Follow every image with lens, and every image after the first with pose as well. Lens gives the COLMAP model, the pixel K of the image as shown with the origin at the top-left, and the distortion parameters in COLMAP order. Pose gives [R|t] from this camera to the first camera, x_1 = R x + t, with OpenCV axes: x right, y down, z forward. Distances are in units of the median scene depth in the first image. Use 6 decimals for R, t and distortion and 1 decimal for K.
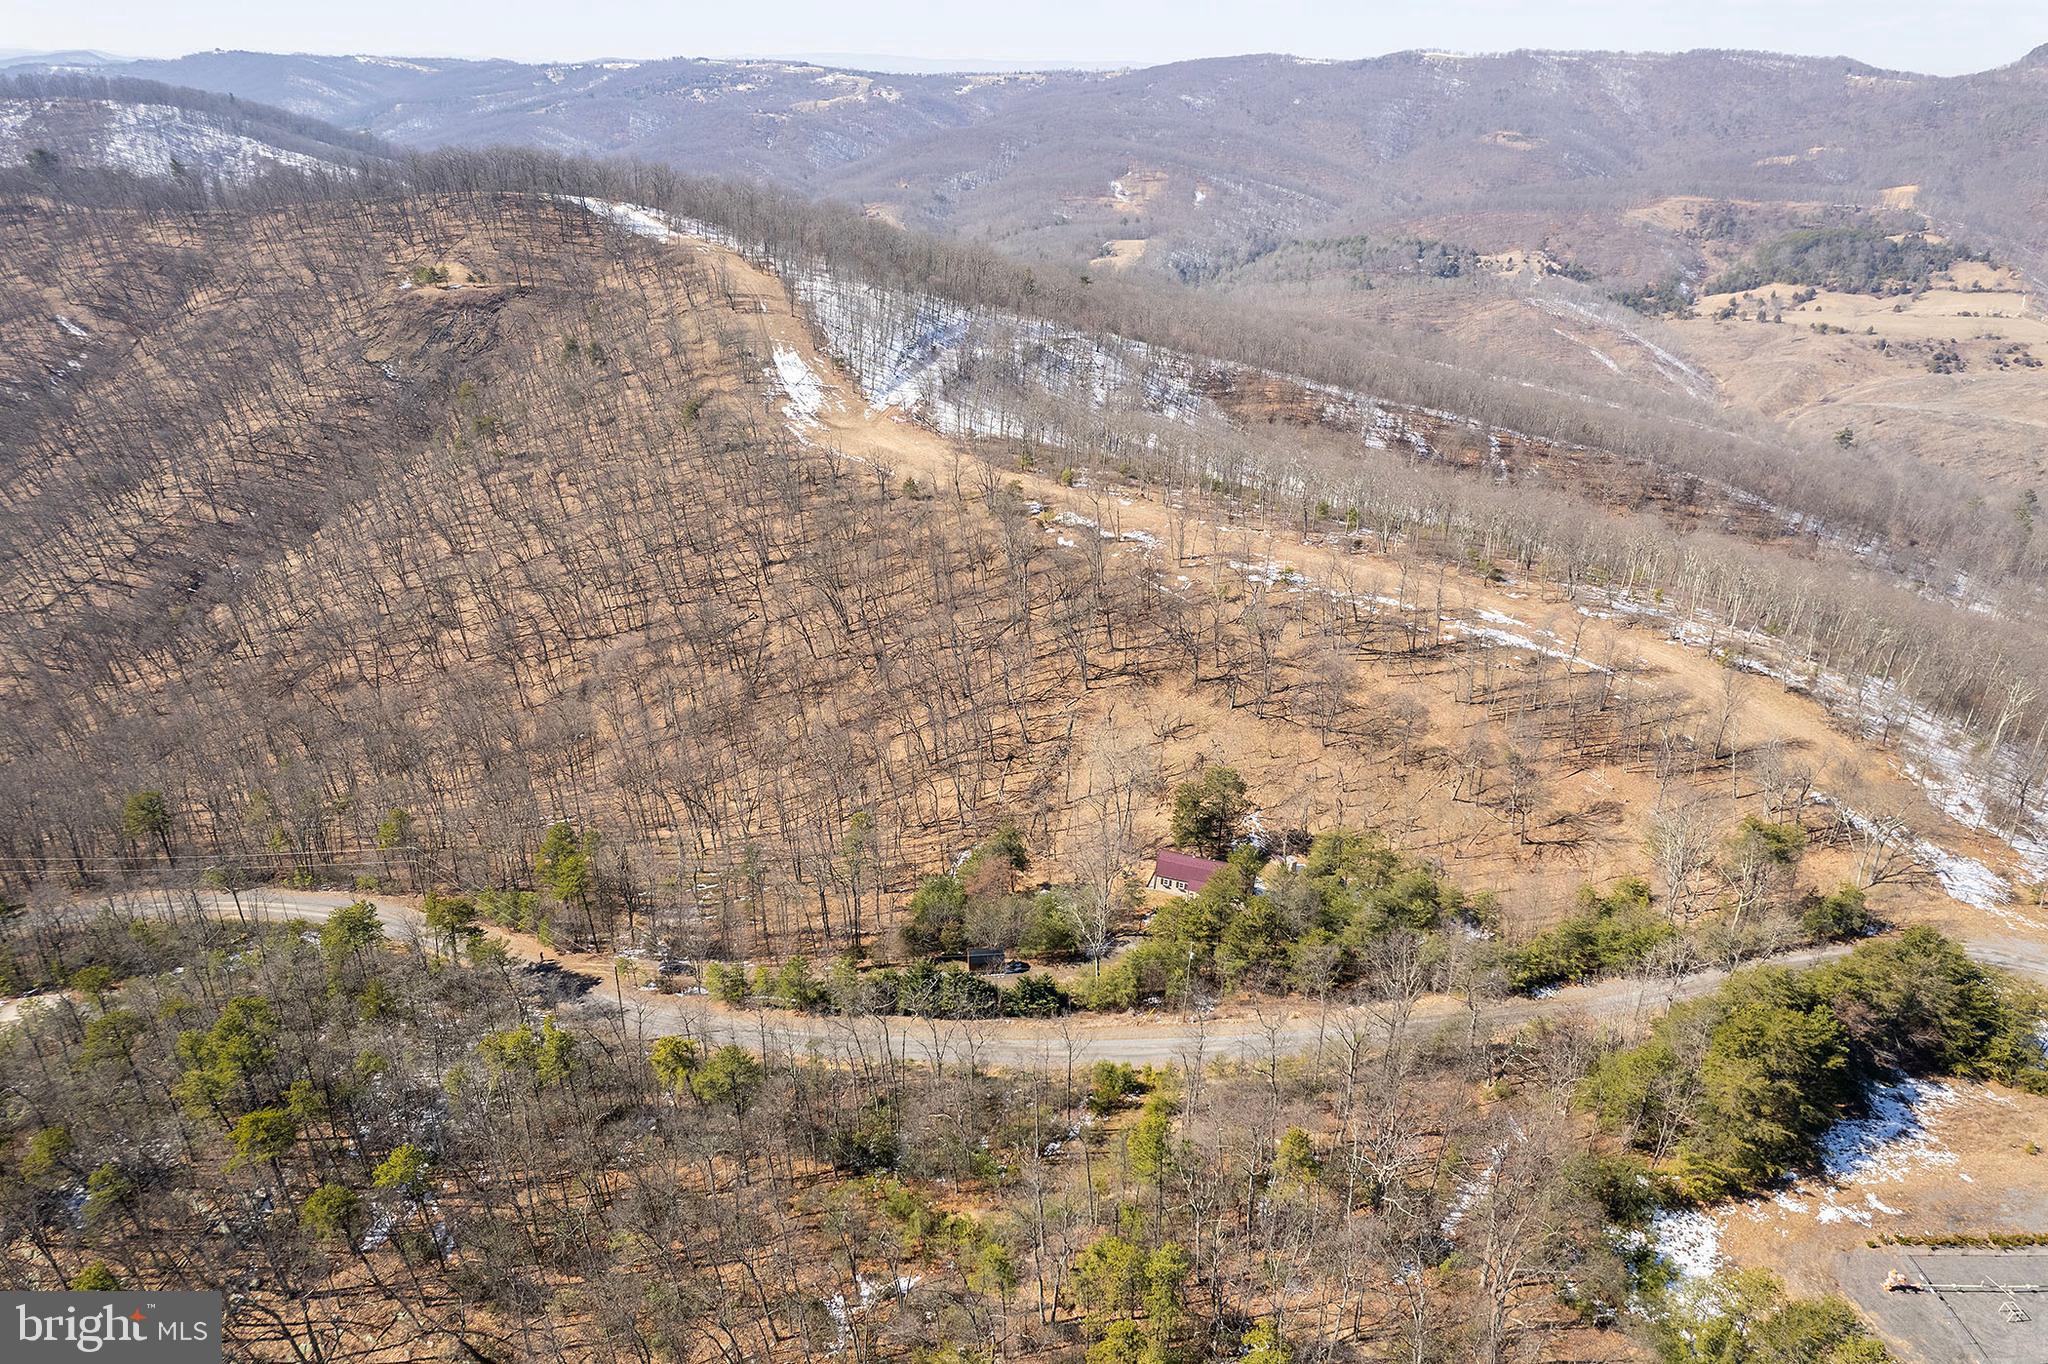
lens RADIAL K [[1320.0, 0, 1014.6], [0, 1320.0, 687.5], [0, 0, 1]] dist [-0.071188, 0.064894]
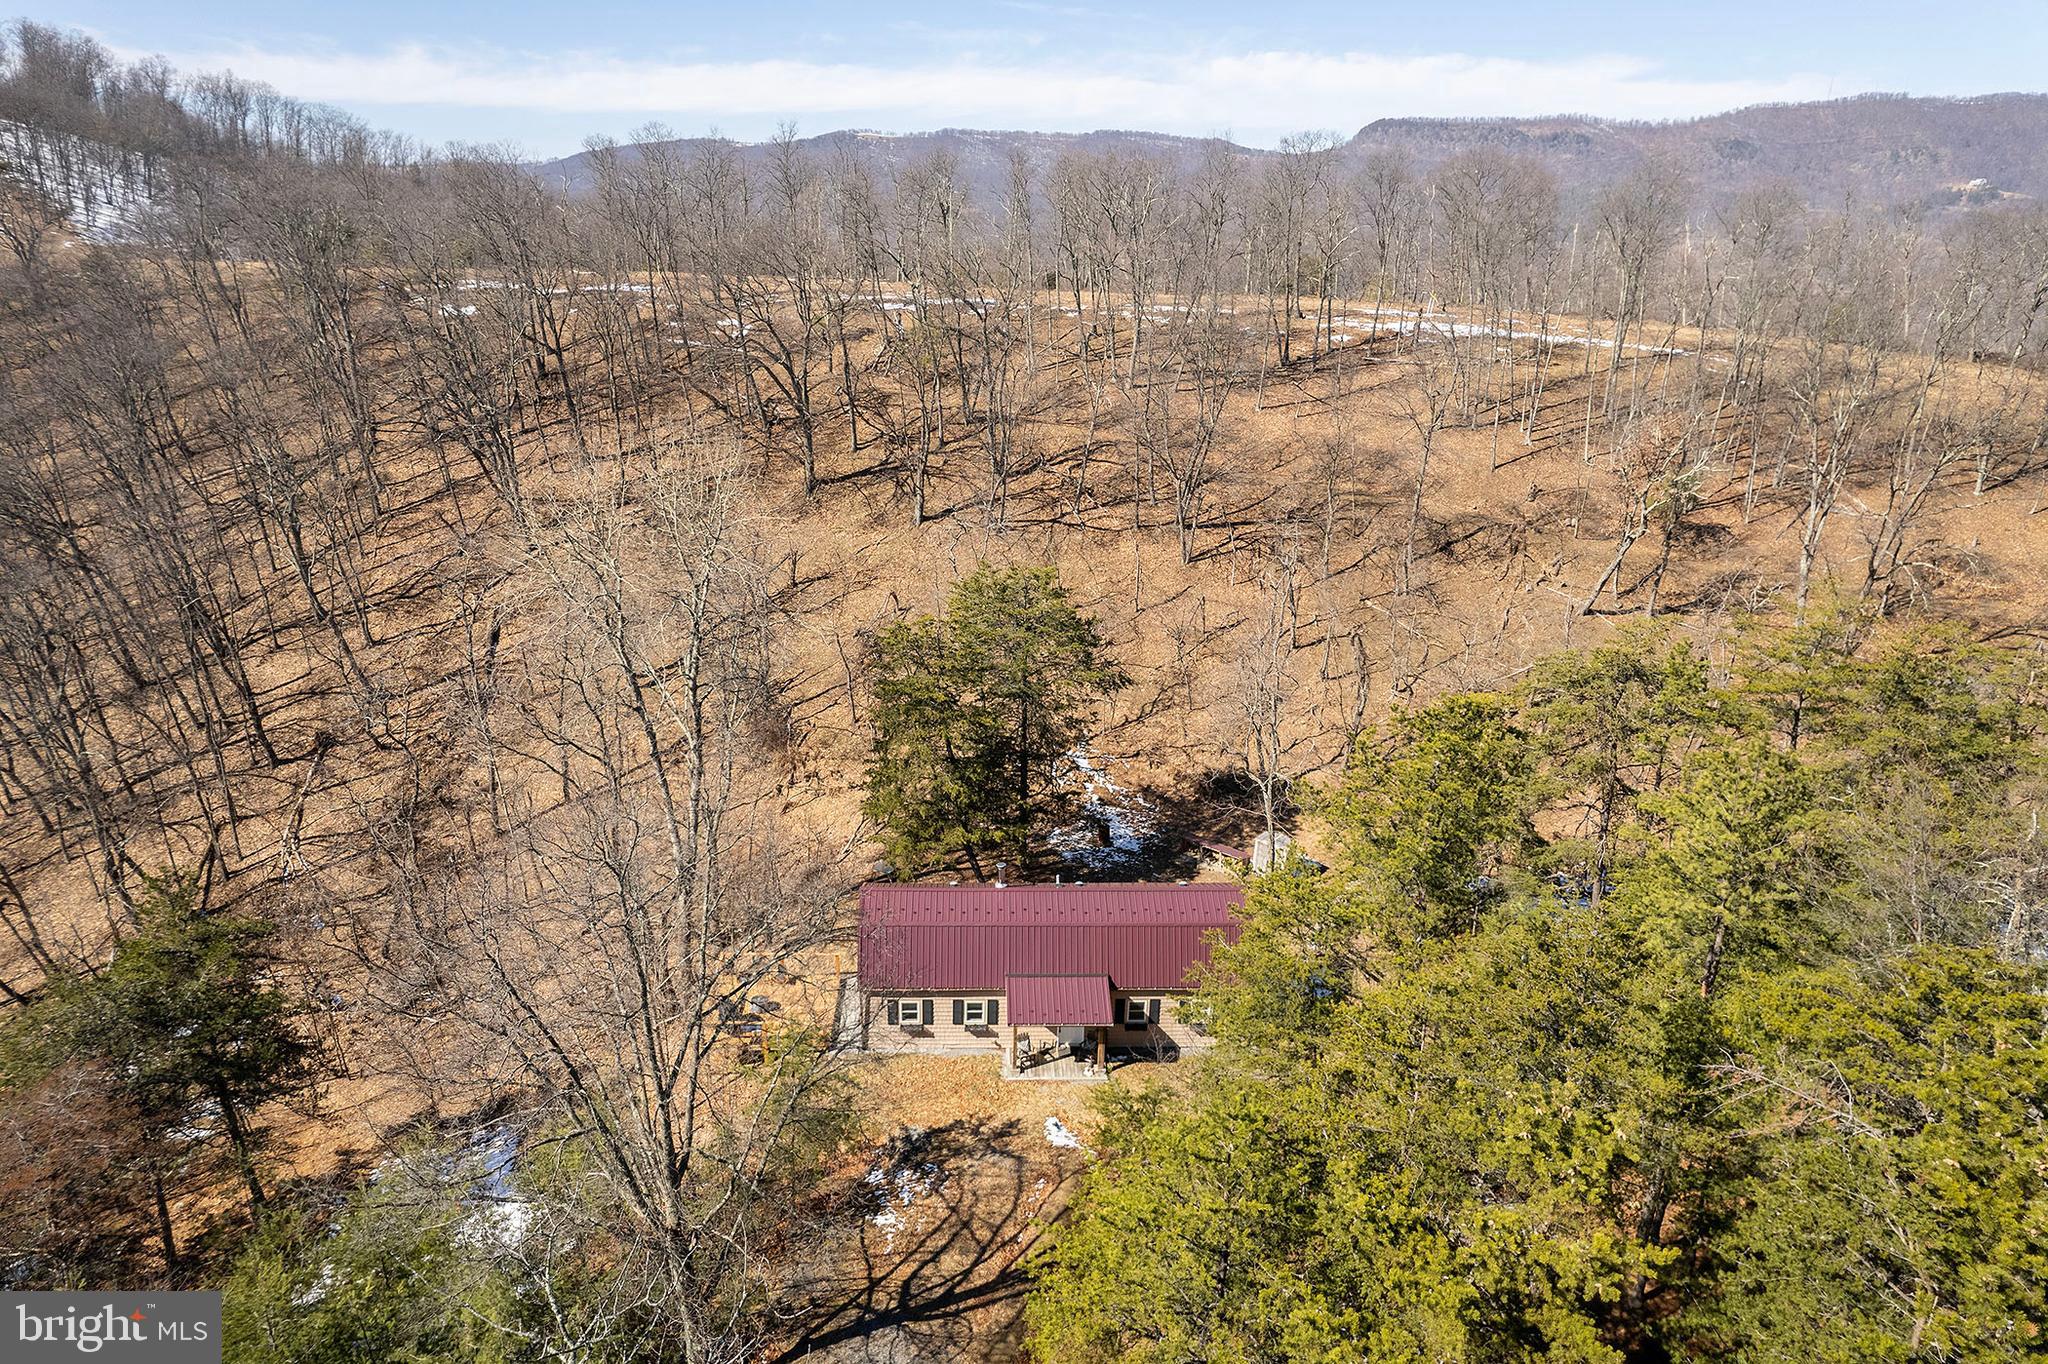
lens RADIAL K [[1320.0, 0, 1006.2], [0, 1320.0, 688.9], [0, 0, 1]] dist [-0.071188, 0.064894]
pose [[0.925493, -0.139415, 0.352172, 0.008183], [0.166333, 0.984939, -0.047206, 0.015494], [-0.340287, 0.102267, 0.934744, 0.114755]]
